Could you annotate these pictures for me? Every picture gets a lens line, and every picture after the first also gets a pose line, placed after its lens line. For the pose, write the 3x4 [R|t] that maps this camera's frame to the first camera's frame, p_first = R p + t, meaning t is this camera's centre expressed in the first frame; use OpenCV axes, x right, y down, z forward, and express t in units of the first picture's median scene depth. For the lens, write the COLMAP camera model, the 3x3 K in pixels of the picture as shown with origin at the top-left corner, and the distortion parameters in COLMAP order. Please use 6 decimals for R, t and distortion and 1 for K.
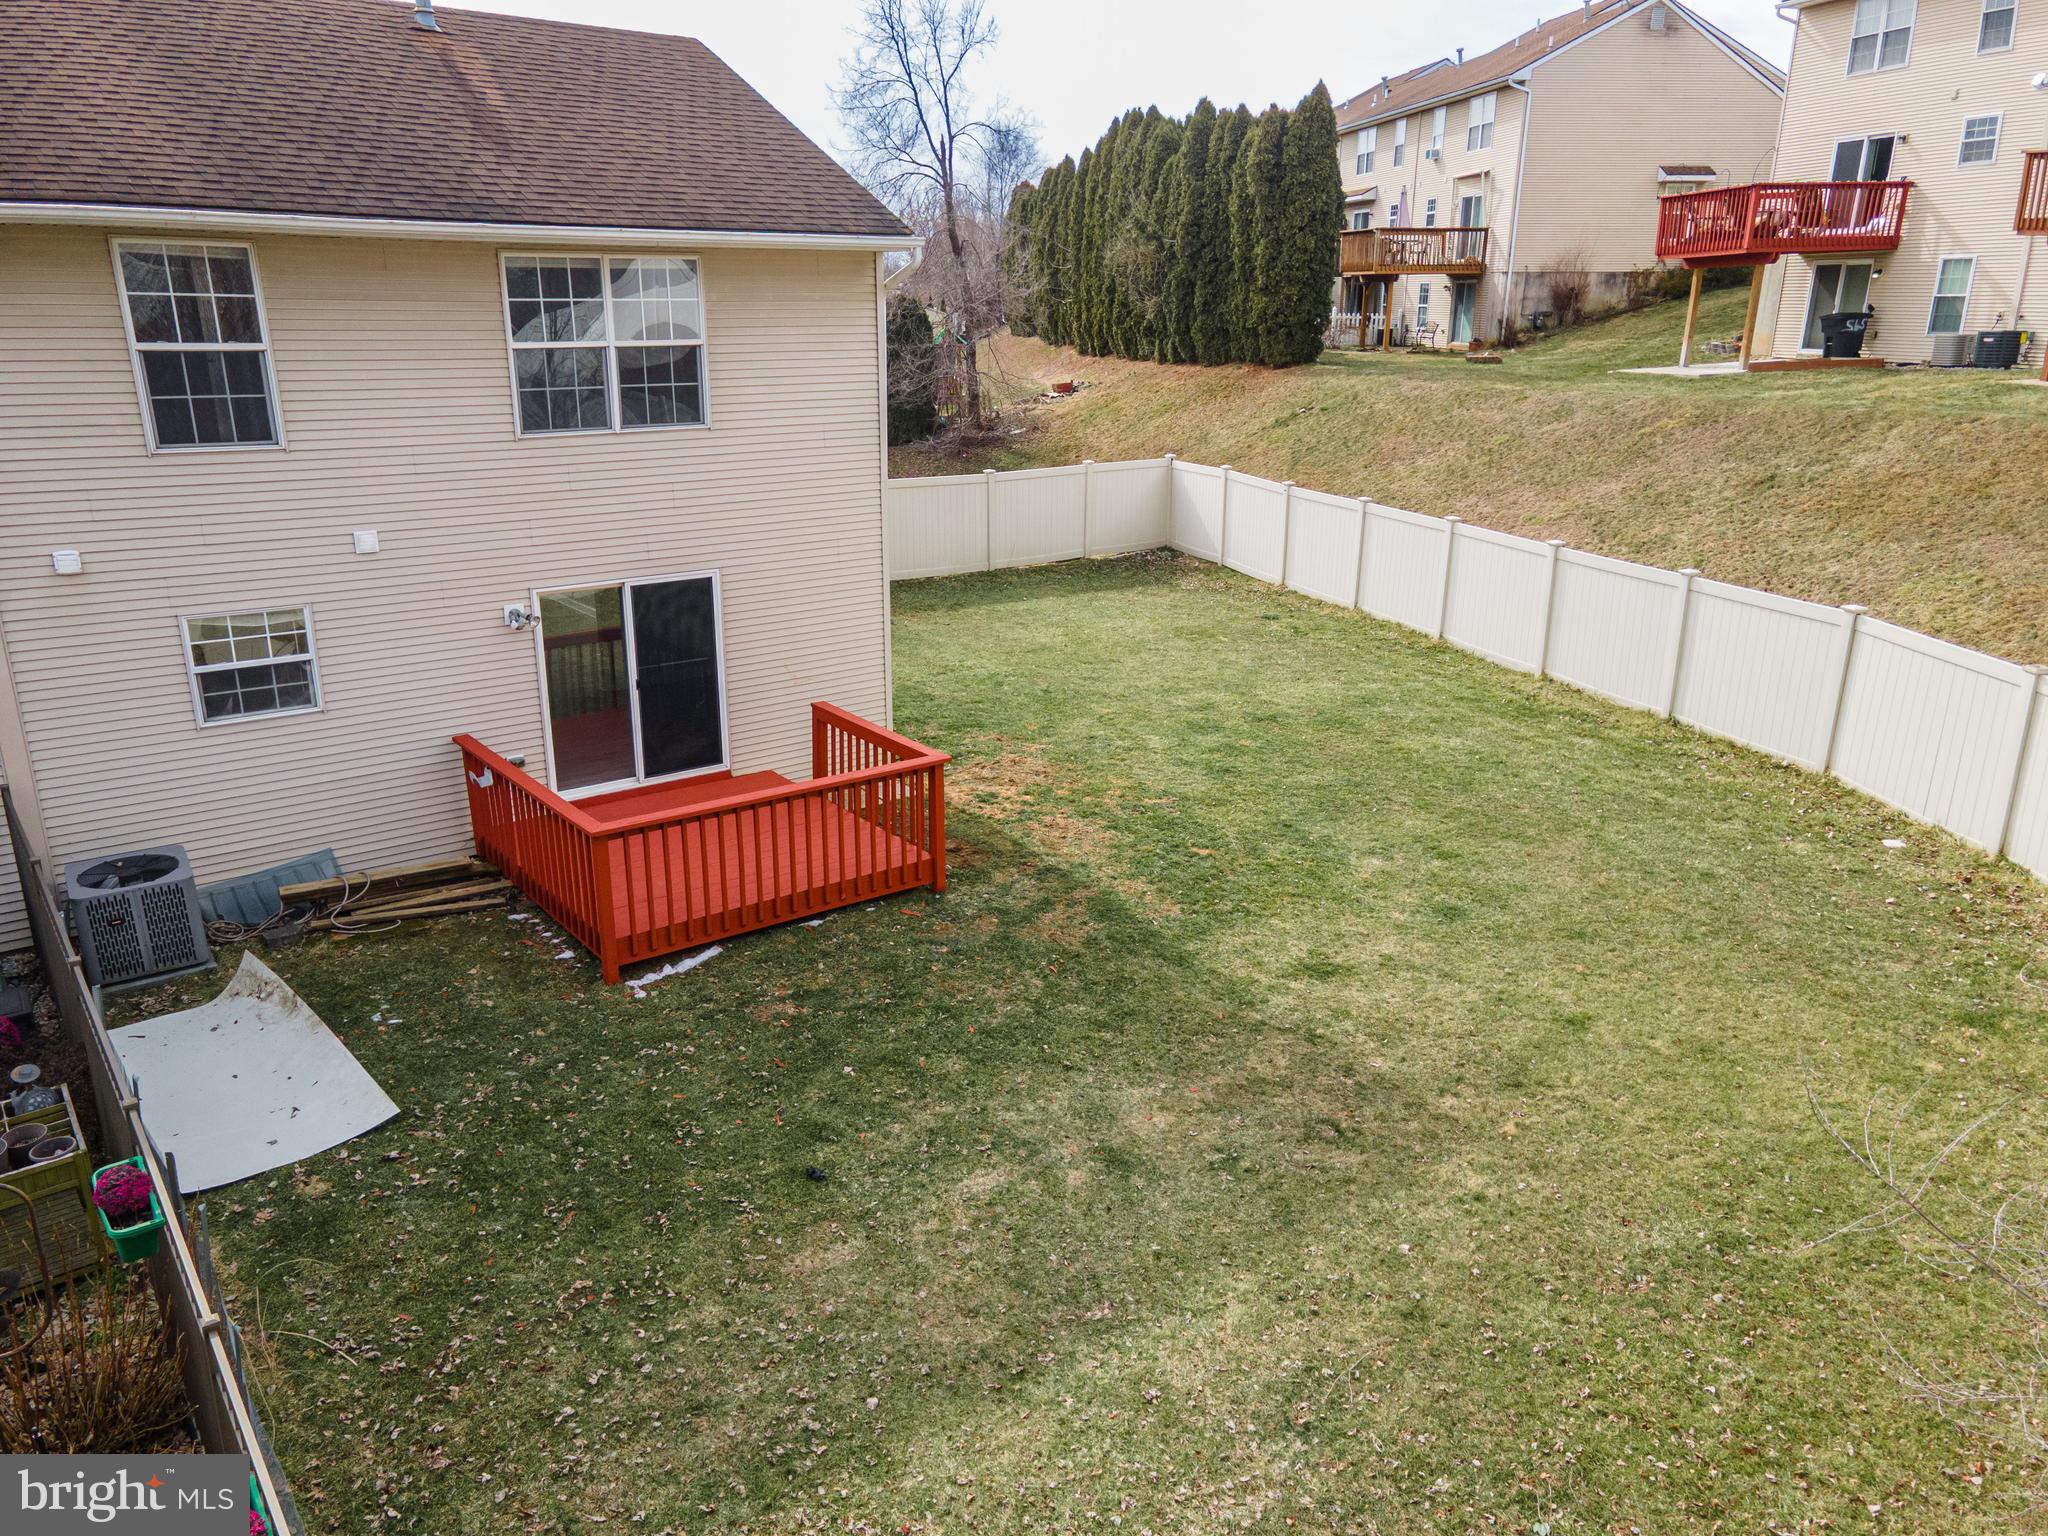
lens RADIAL K [[1486.4, 0, 1003.2], [0, 1486.4, 765.6], [0, 0, 1]] dist [0.037776, 0.004905]
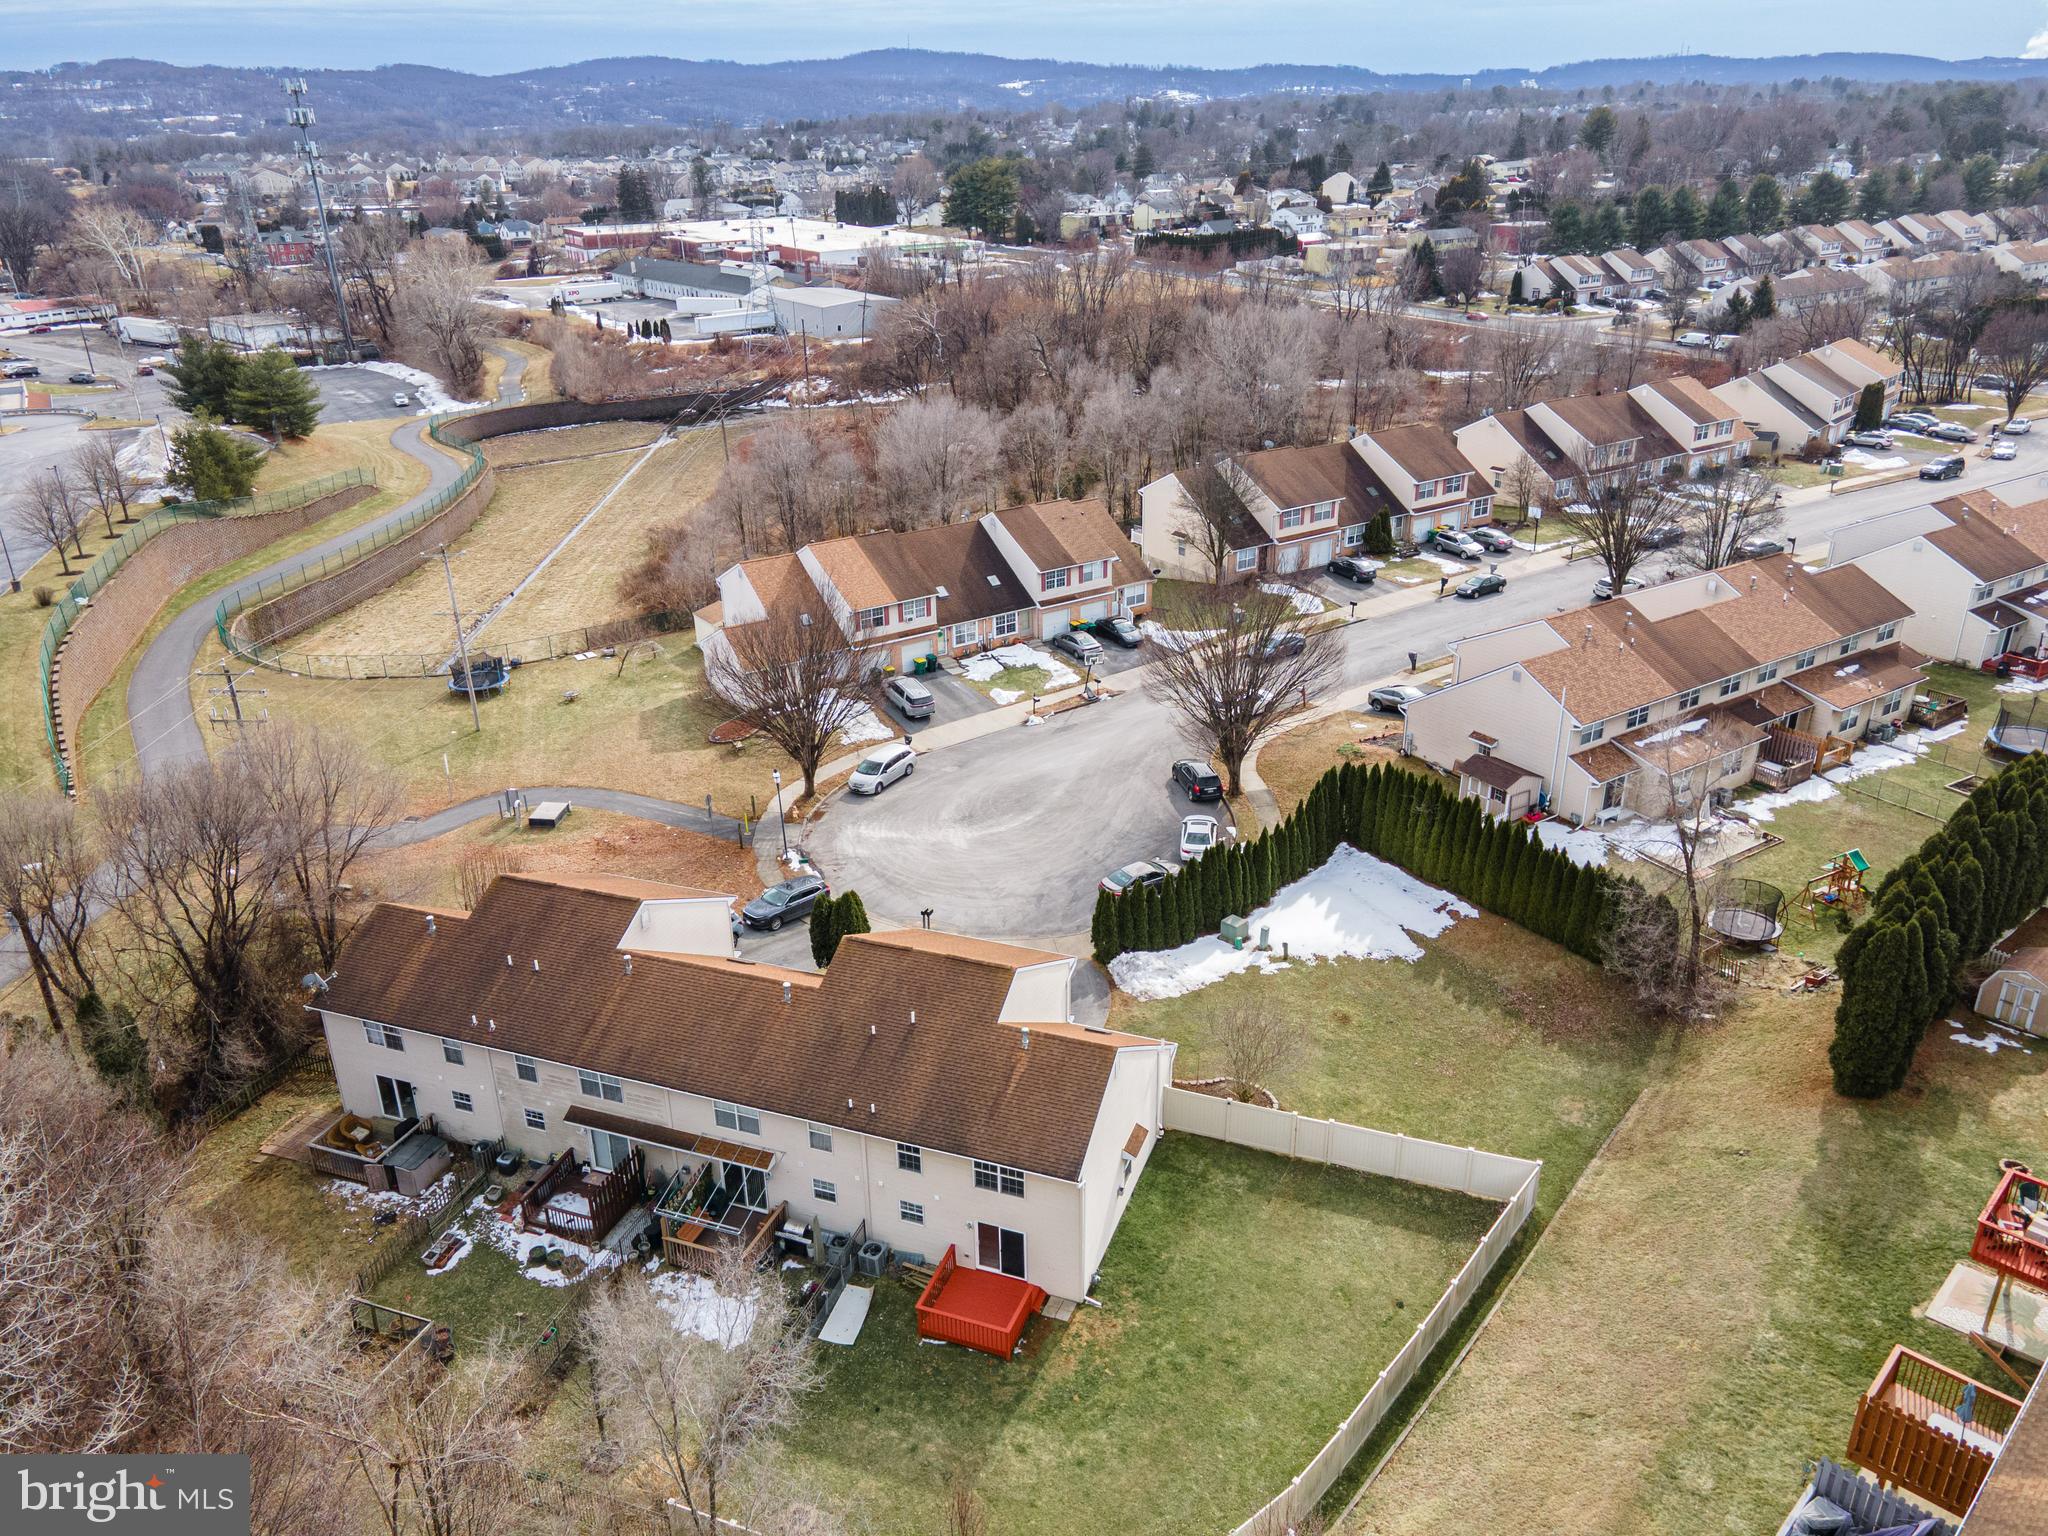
lens RADIAL K [[1486.4, 0, 1003.2], [0, 1486.4, 765.6], [0, 0, 1]] dist [0.037776, 0.004905]
pose [[0.531939, 0.319618, -0.784146, 2.408579], [-0.232504, 0.945568, 0.227691, -2.170204], [0.814238, 0.061199, 0.577297, -1.227297]]
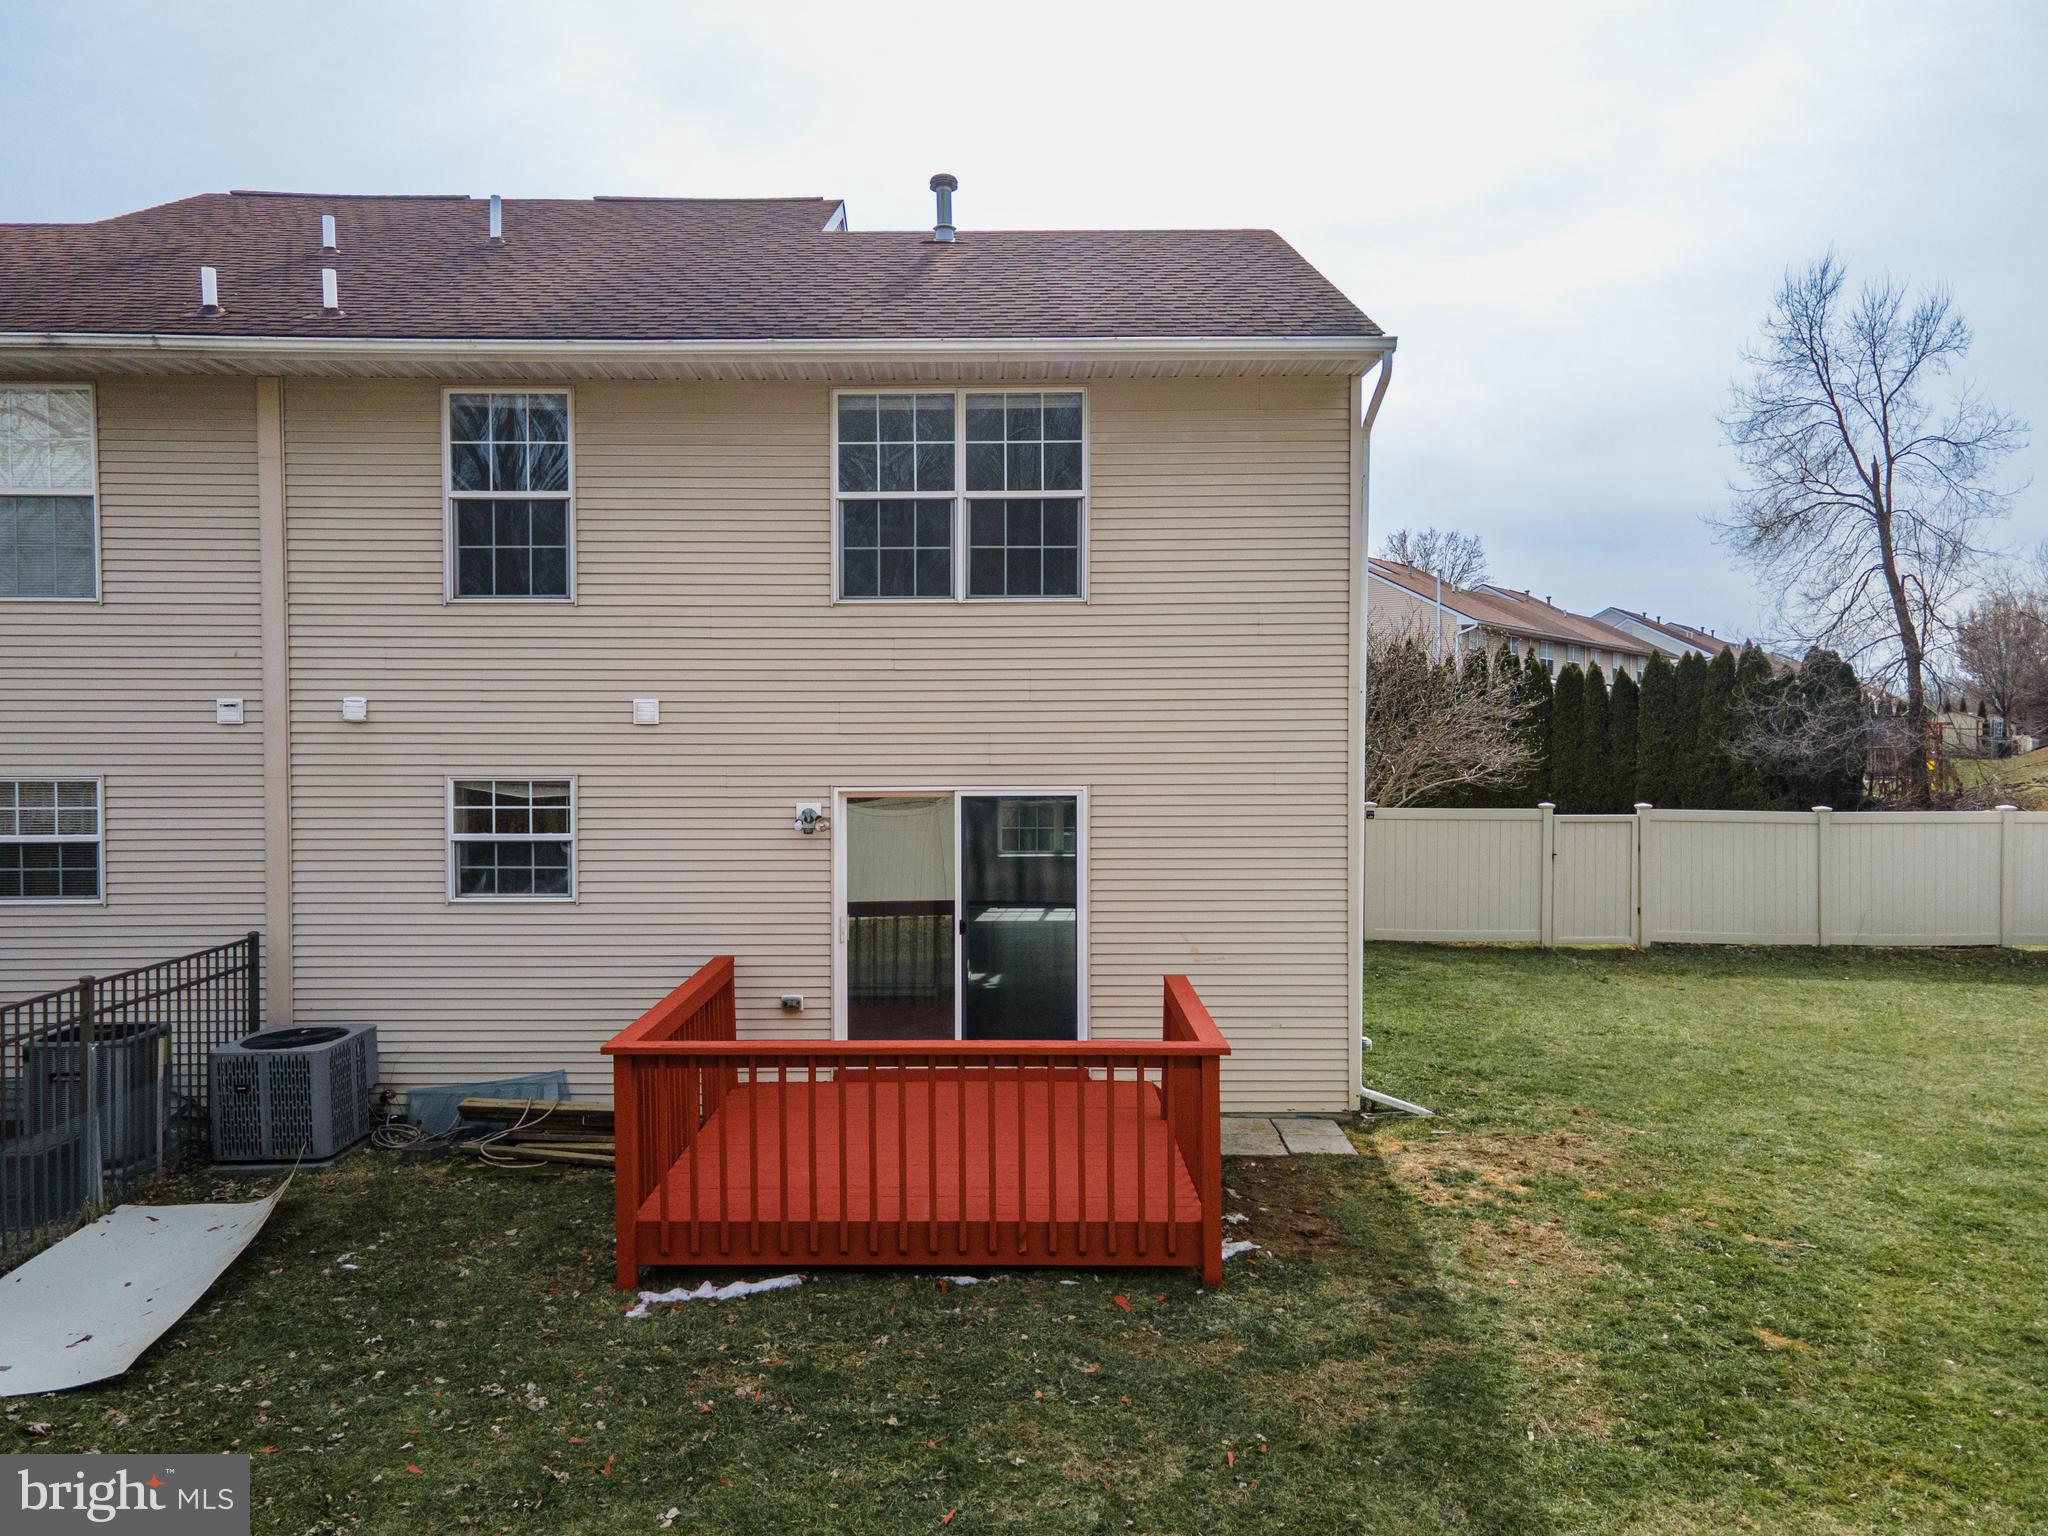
lens RADIAL K [[1486.4, 0, 1003.2], [0, 1486.4, 765.6], [0, 0, 1]] dist [0.037776, 0.004905]
pose [[0.799622, 0.007617, -0.600456, 0.252295], [-0.176131, 0.958917, -0.222388, 0.034911], [0.574093, 0.283585, 0.768112, 0.456505]]
